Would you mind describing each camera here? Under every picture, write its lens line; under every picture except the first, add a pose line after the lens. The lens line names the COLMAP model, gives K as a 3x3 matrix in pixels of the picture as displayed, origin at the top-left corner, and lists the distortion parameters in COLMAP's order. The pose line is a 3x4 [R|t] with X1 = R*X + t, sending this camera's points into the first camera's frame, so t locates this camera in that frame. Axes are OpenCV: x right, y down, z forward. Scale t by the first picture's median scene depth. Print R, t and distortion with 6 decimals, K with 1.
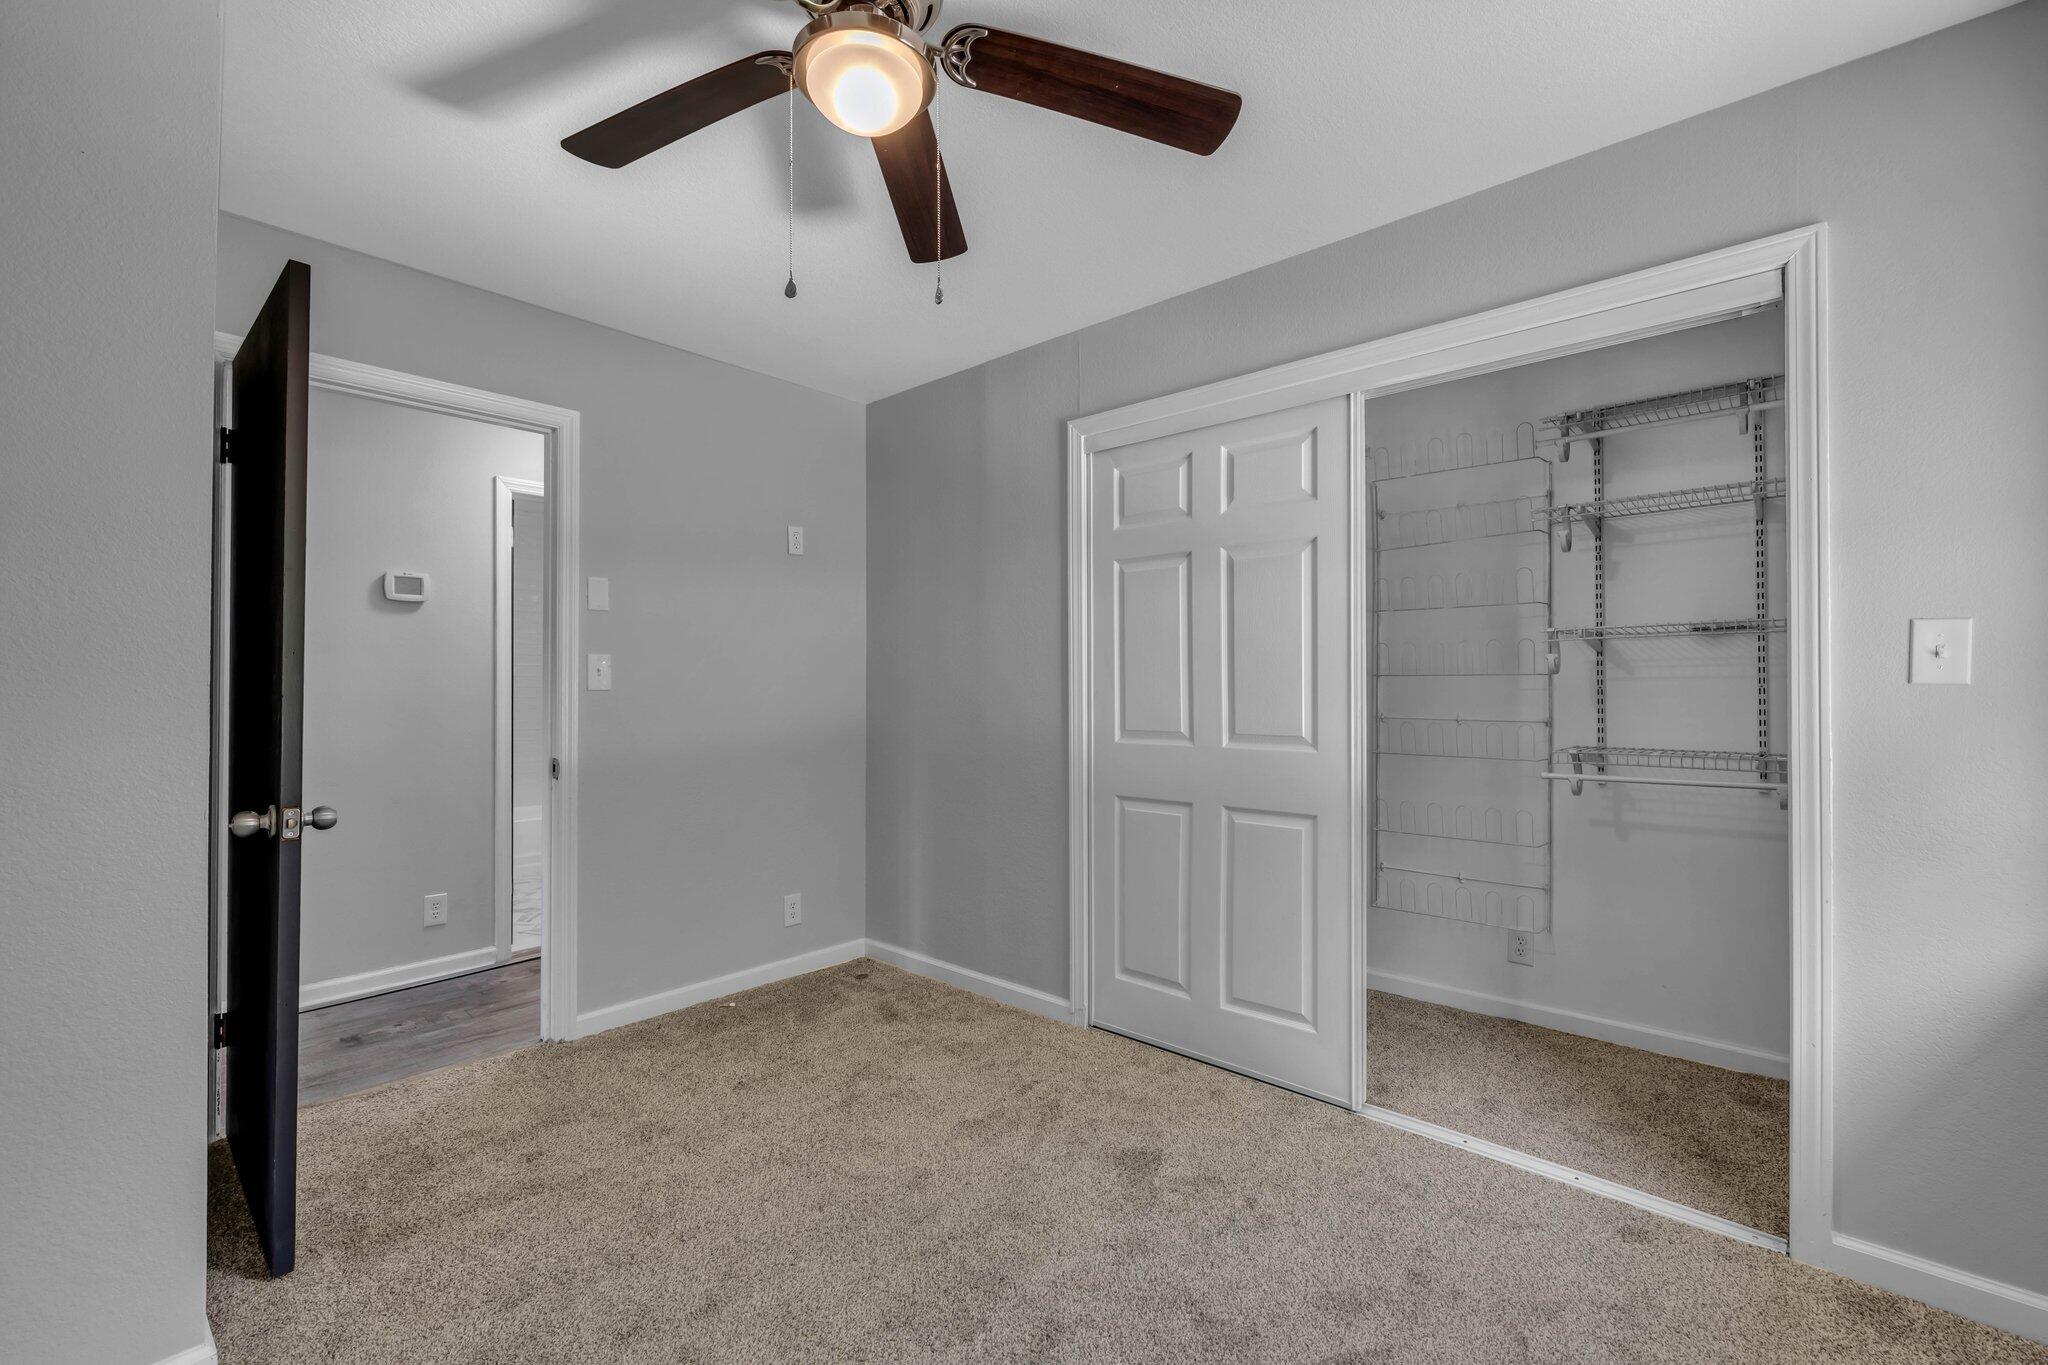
lens RADIAL K [[862.0, 0, 1024.0], [0, 862.0, 682.5], [0, 0, 1]] dist [0.000087, 0.000048]
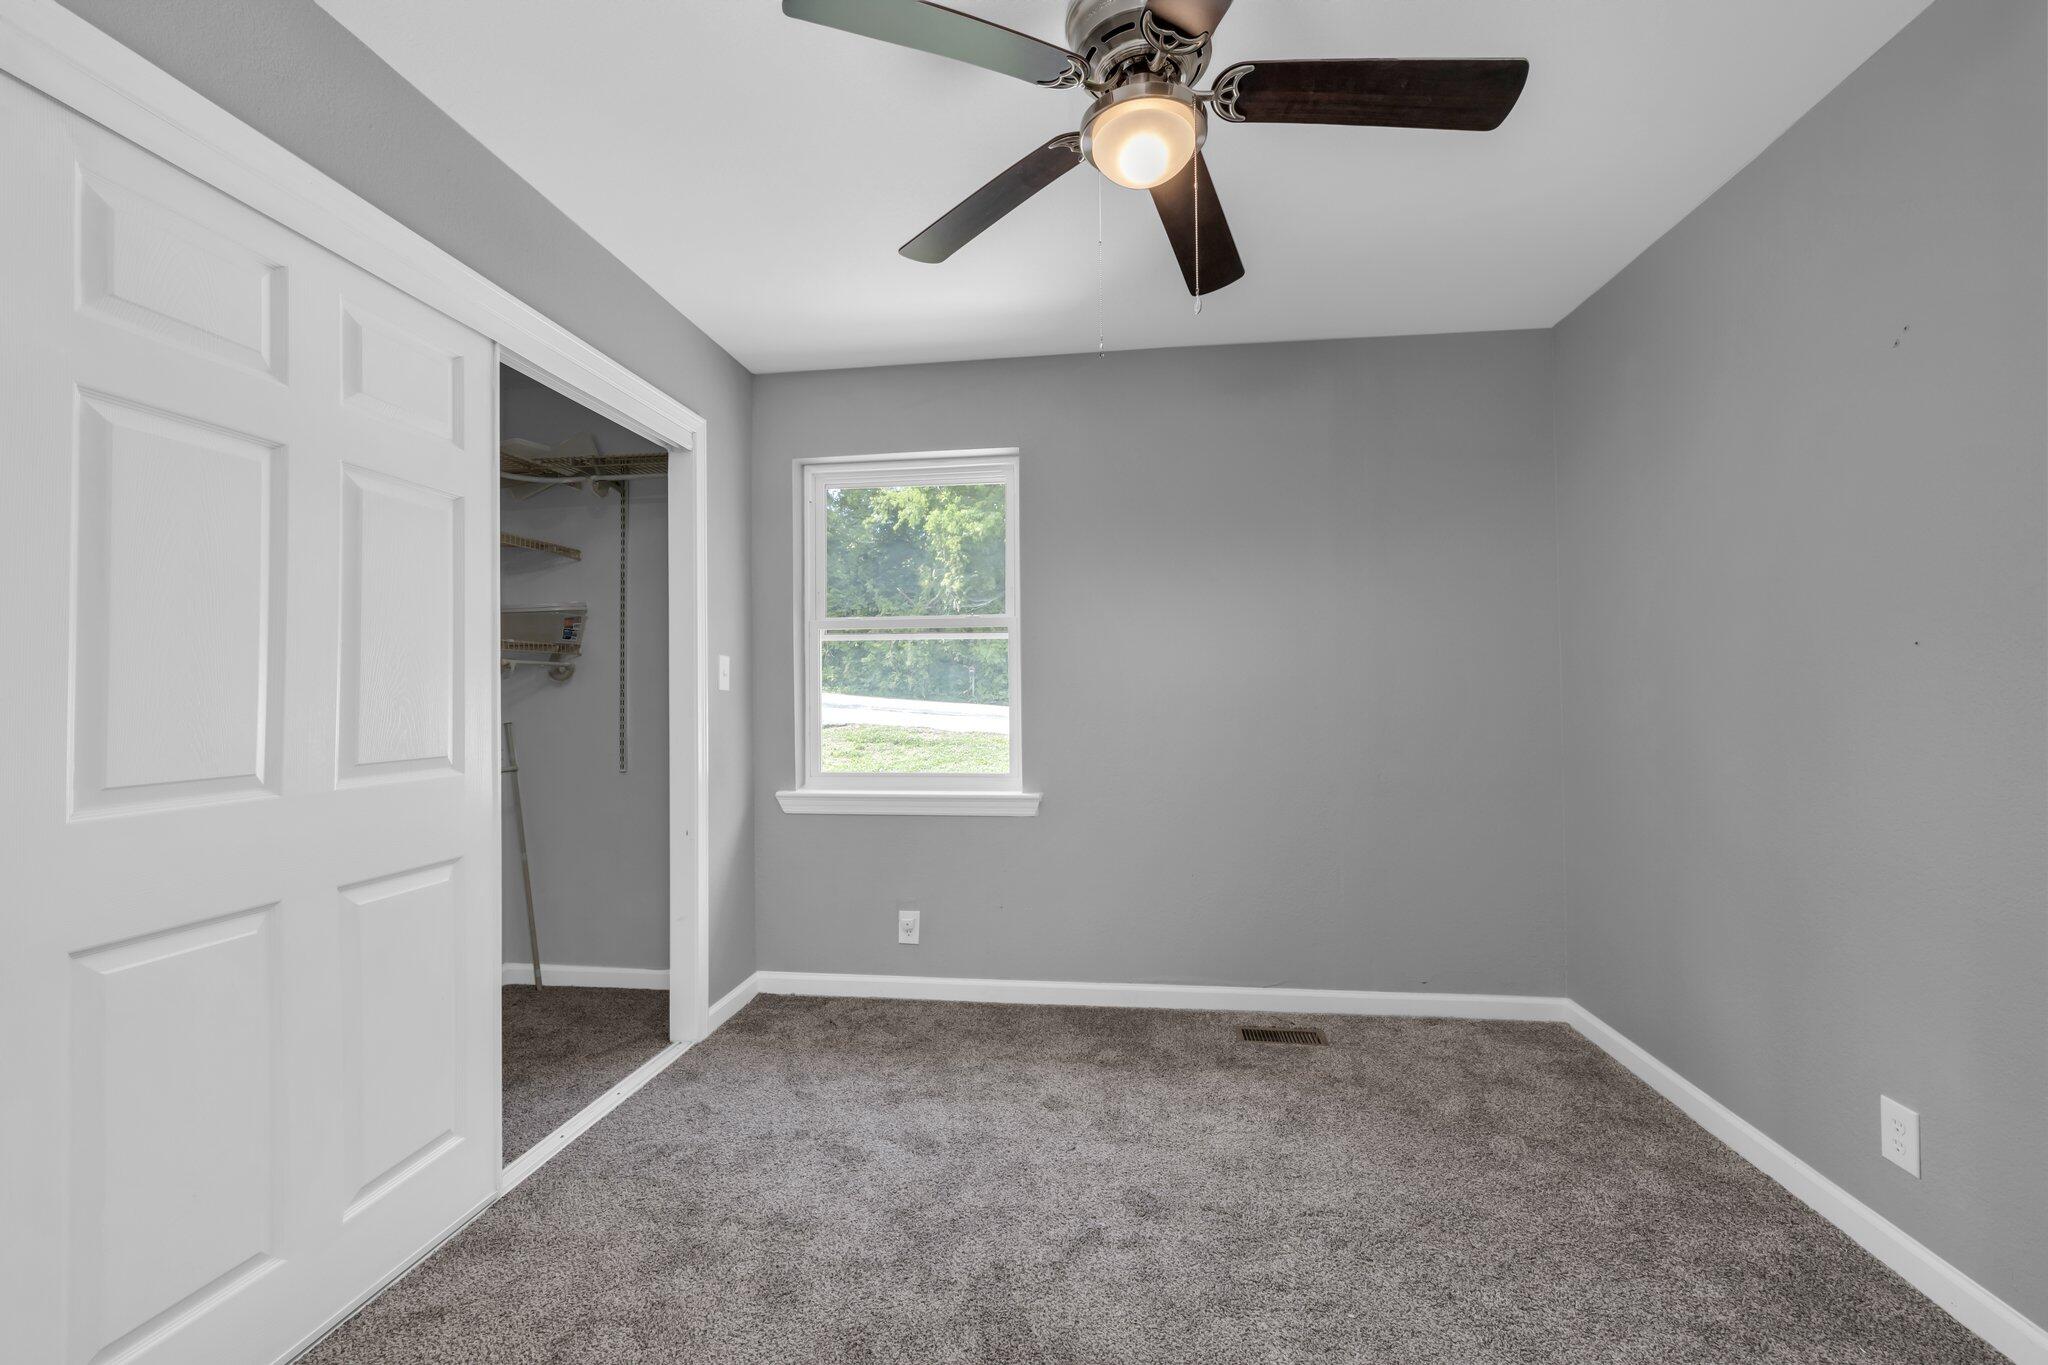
lens RADIAL K [[862.0, 0, 1024.0], [0, 862.0, 682.5], [0, 0, 1]] dist [0.000087, 0.000048]
pose [[-0.566420, 0.014250, 0.823993, -0.553348], [0.002614, 0.999877, -0.015494, 0.010596], [-0.824112, -0.006623, -0.566388, 0.962815]]
